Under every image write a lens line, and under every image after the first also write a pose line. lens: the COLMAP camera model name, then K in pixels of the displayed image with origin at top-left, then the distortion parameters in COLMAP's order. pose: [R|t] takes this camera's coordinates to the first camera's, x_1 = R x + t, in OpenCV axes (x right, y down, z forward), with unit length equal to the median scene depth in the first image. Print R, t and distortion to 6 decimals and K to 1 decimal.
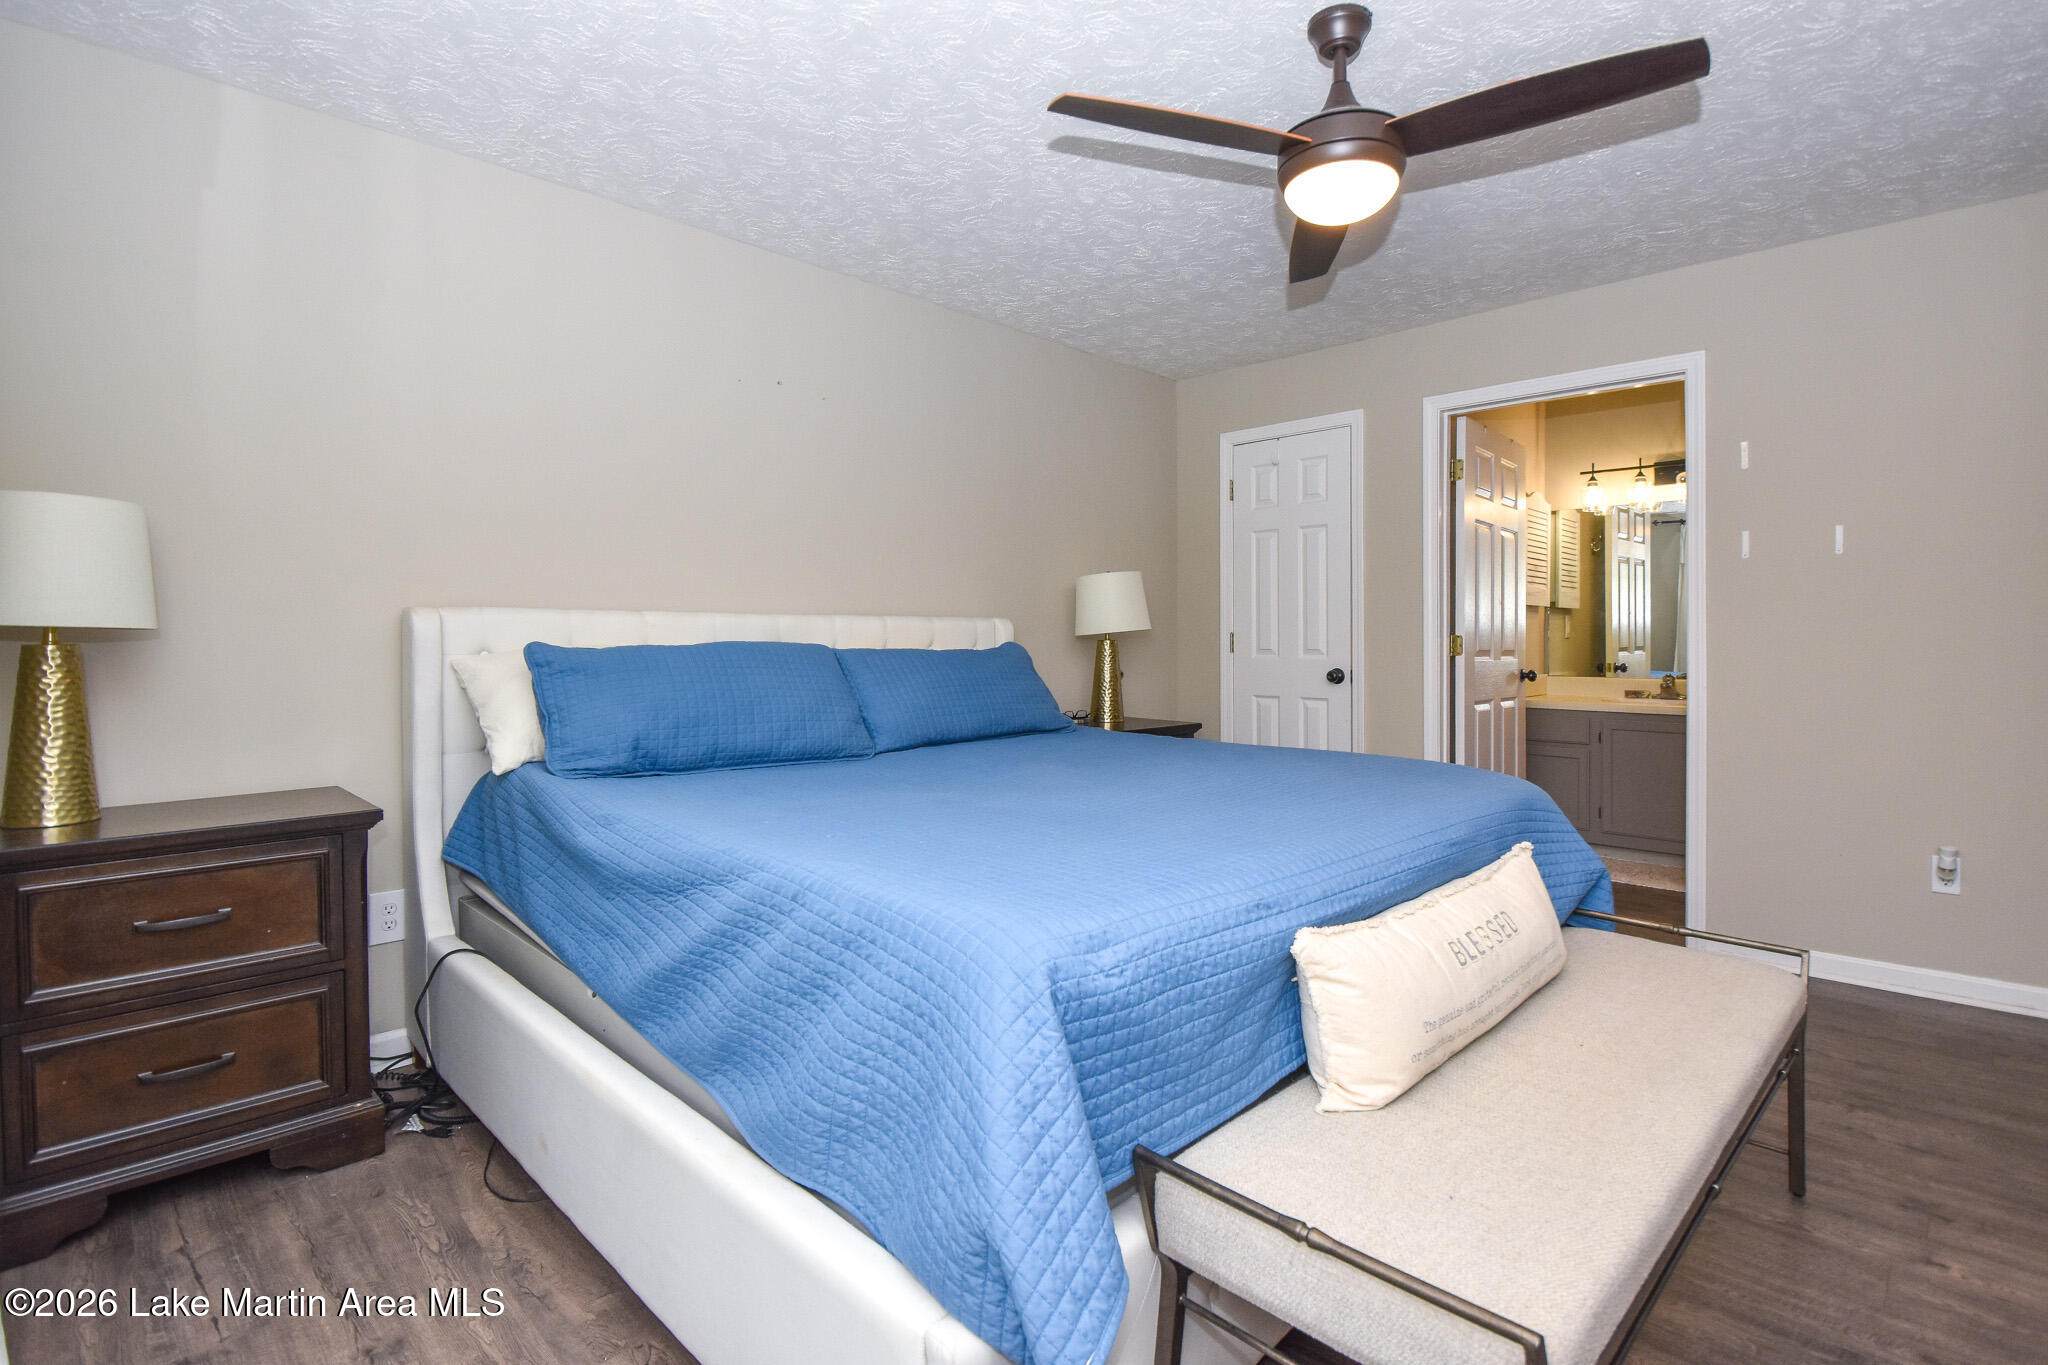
lens RADIAL K [[946.3, 0, 1007.1], [0, 946.3, 656.9], [0, 0, 1]] dist [0.035034, -0.031103]
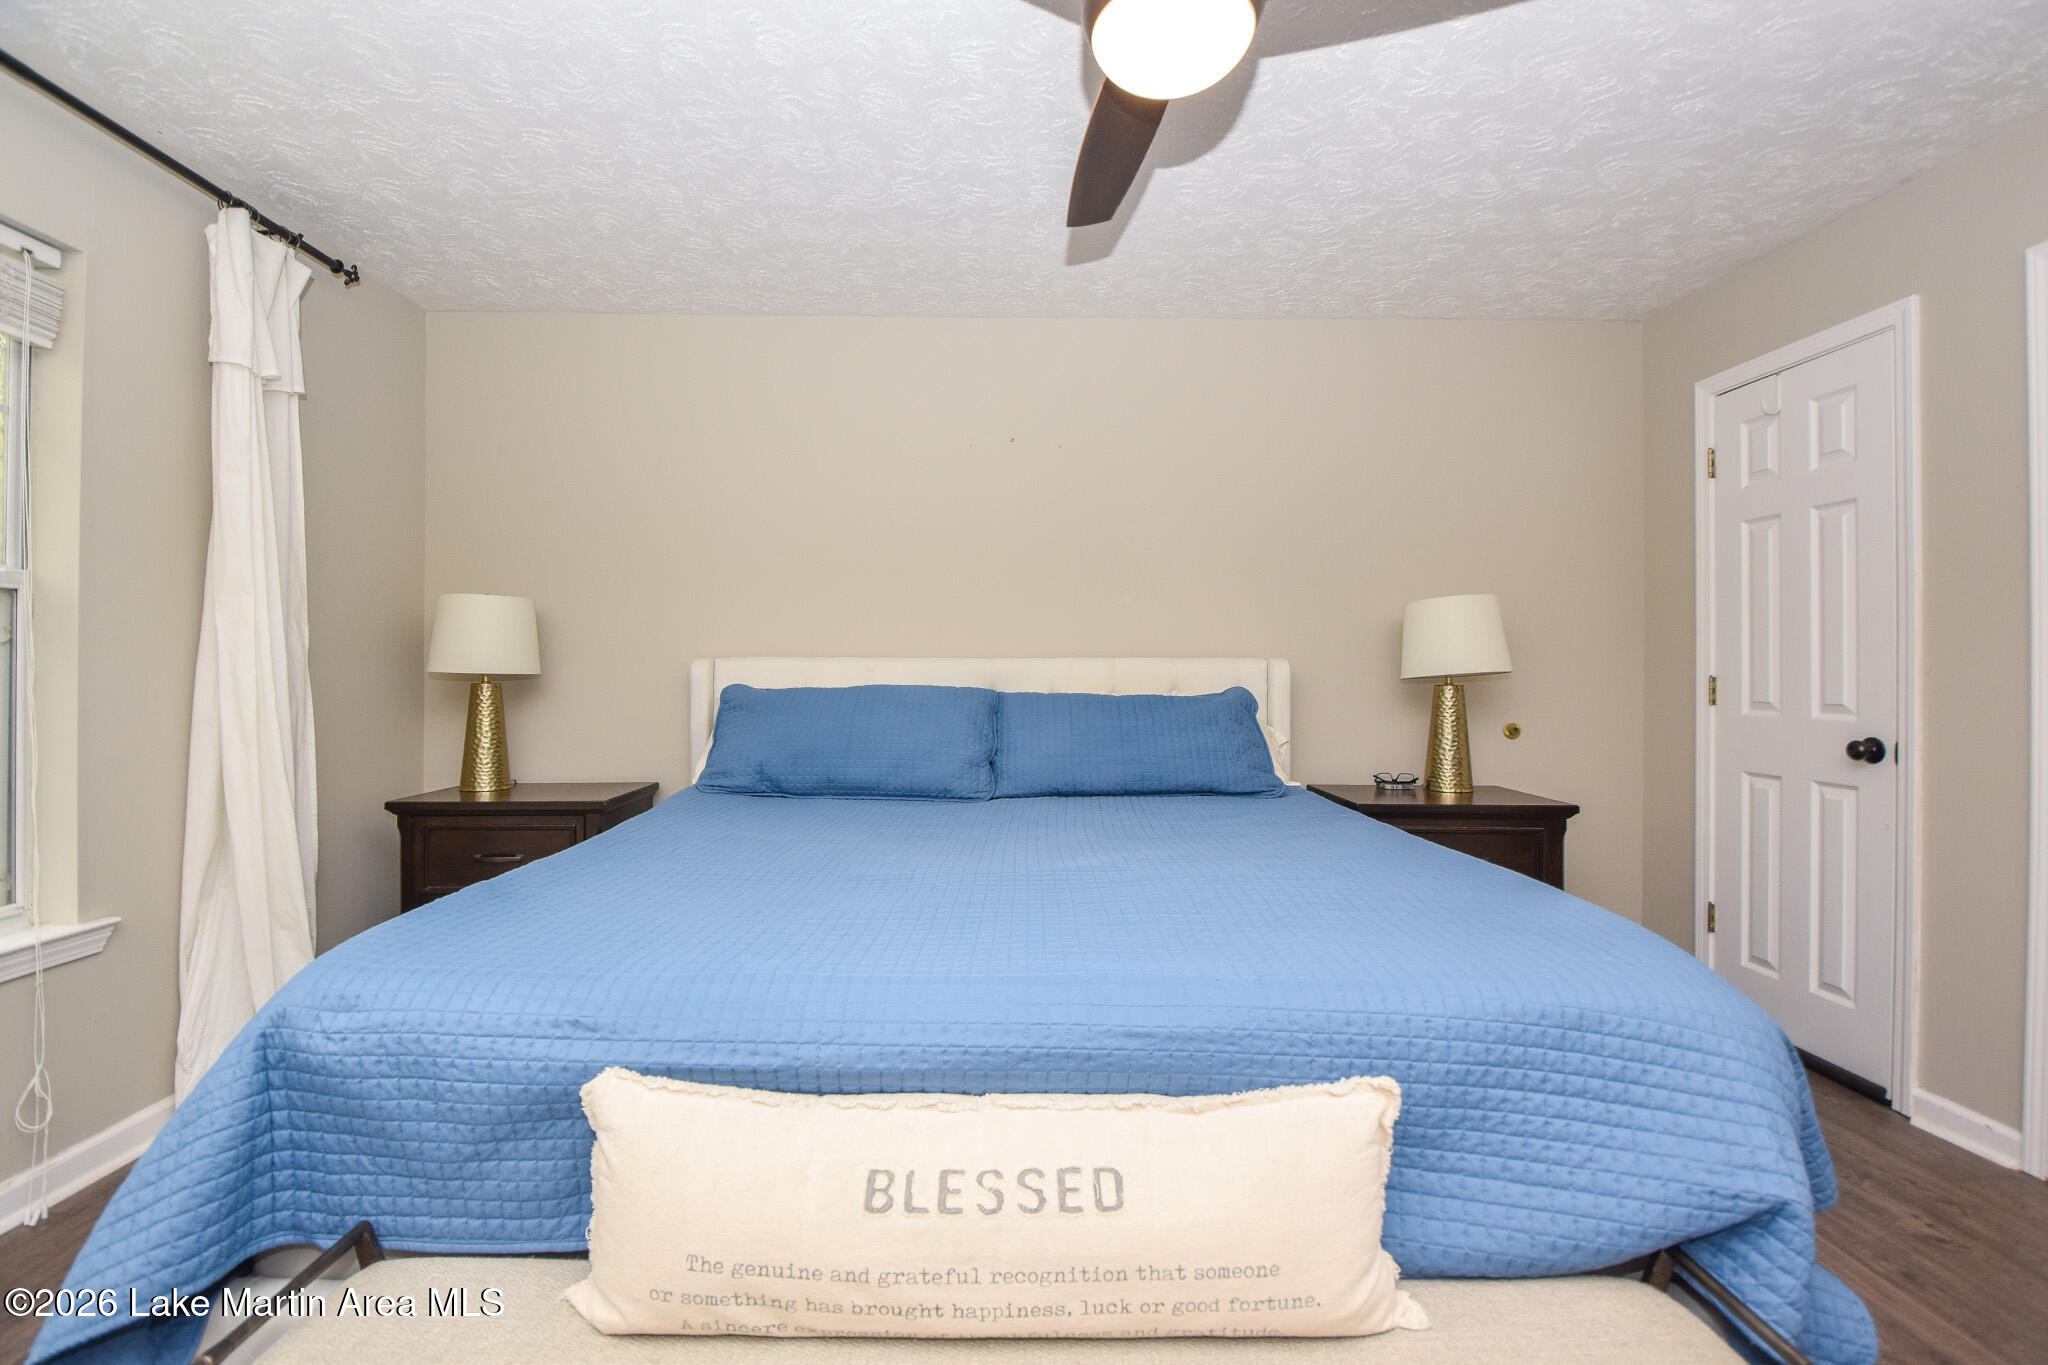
lens RADIAL K [[890.1, 0, 1021.1], [0, 890.1, 671.2], [0, 0, 1]] dist [0.020071, -0.019626]
pose [[0.717019, 0.004413, -0.697040, 0.761443], [-0.016204, 0.999815, -0.010339, -0.032838], [0.696865, 0.018708, 0.716958, 0.487081]]
